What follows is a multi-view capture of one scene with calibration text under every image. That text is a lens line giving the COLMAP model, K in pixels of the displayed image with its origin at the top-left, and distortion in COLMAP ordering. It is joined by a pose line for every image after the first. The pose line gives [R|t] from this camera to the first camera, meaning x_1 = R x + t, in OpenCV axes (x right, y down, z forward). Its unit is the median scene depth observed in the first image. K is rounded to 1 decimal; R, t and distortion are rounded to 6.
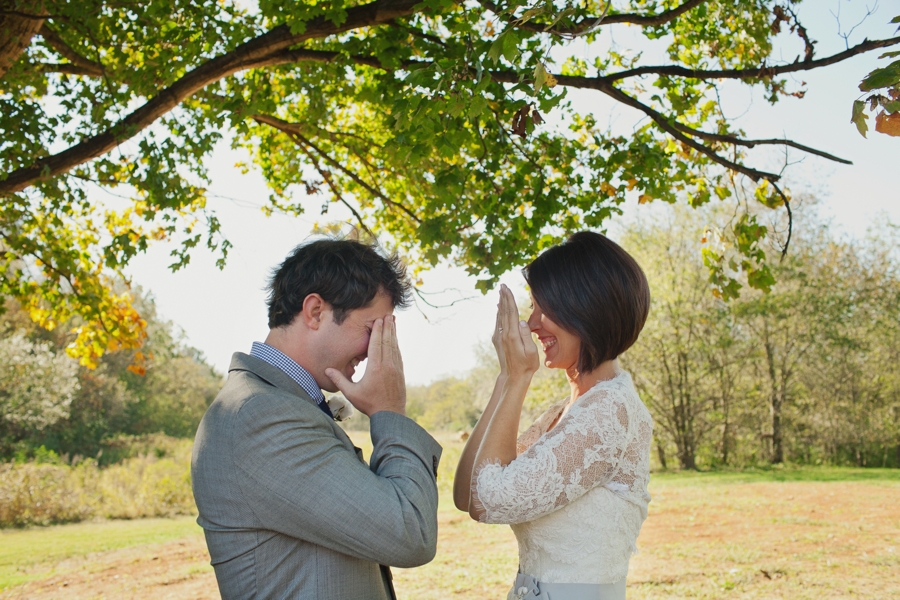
lens RADIAL K [[884.6, 0, 454.2], [0, 884.6, 291.4], [0, 0, 1]] dist [-0.093268, 0.133854]
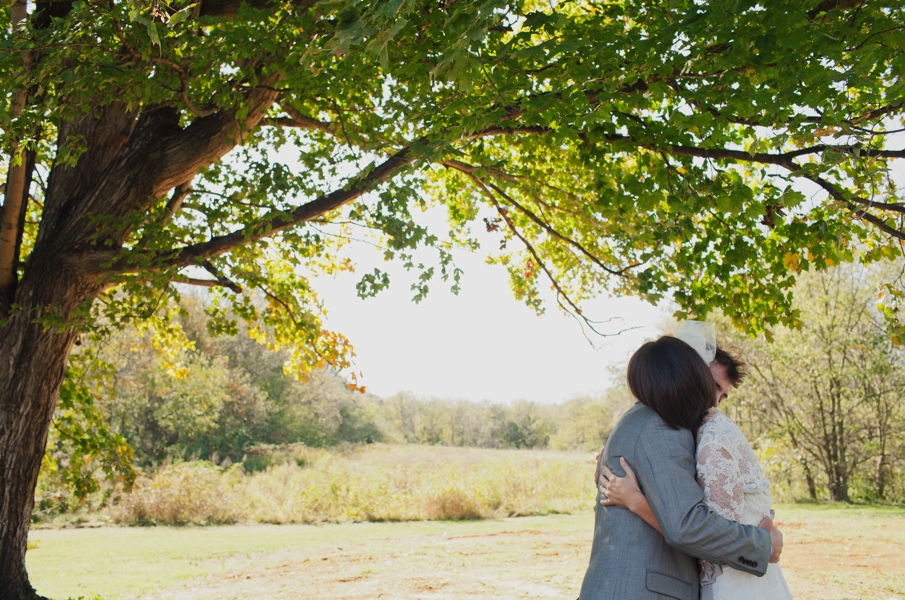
lens RADIAL K [[906.9, 0, 447.2], [0, 906.9, 301.4], [0, 0, 1]] dist [-0.104975, 0.169737]
pose [[0.988052, 0.015570, -0.153330, -0.018271], [-0.016337, 0.999860, -0.003749, -0.007292], [0.153251, 0.006209, 0.988168, -0.051919]]
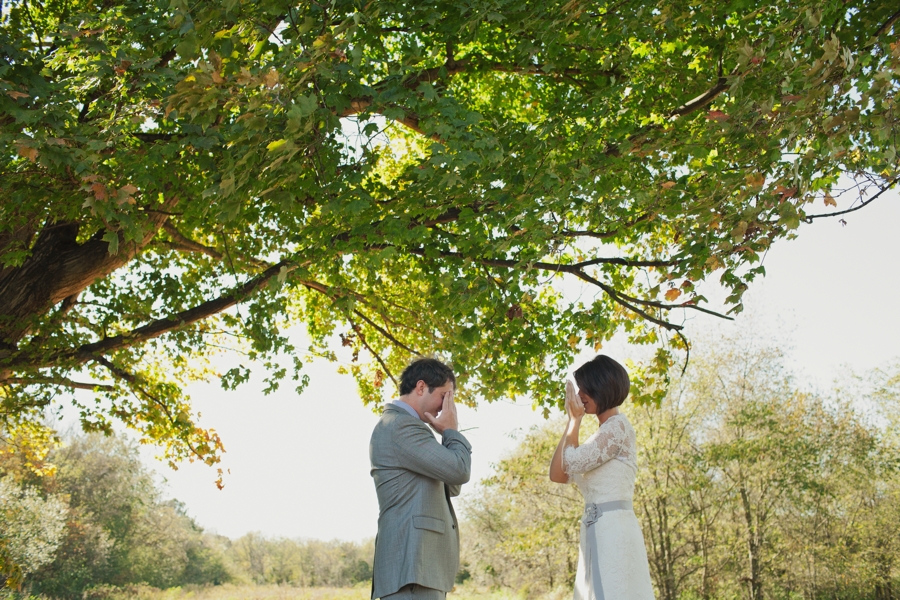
lens RADIAL K [[884.6, 0, 454.2], [0, 884.6, 291.4], [0, 0, 1]] dist [-0.093268, 0.133854]
pose [[0.999809, 0.007040, 0.018219, -0.013553], [-0.003791, 0.984994, -0.172547, 0.015322], [-0.019160, 0.172445, 0.984833, -0.113615]]
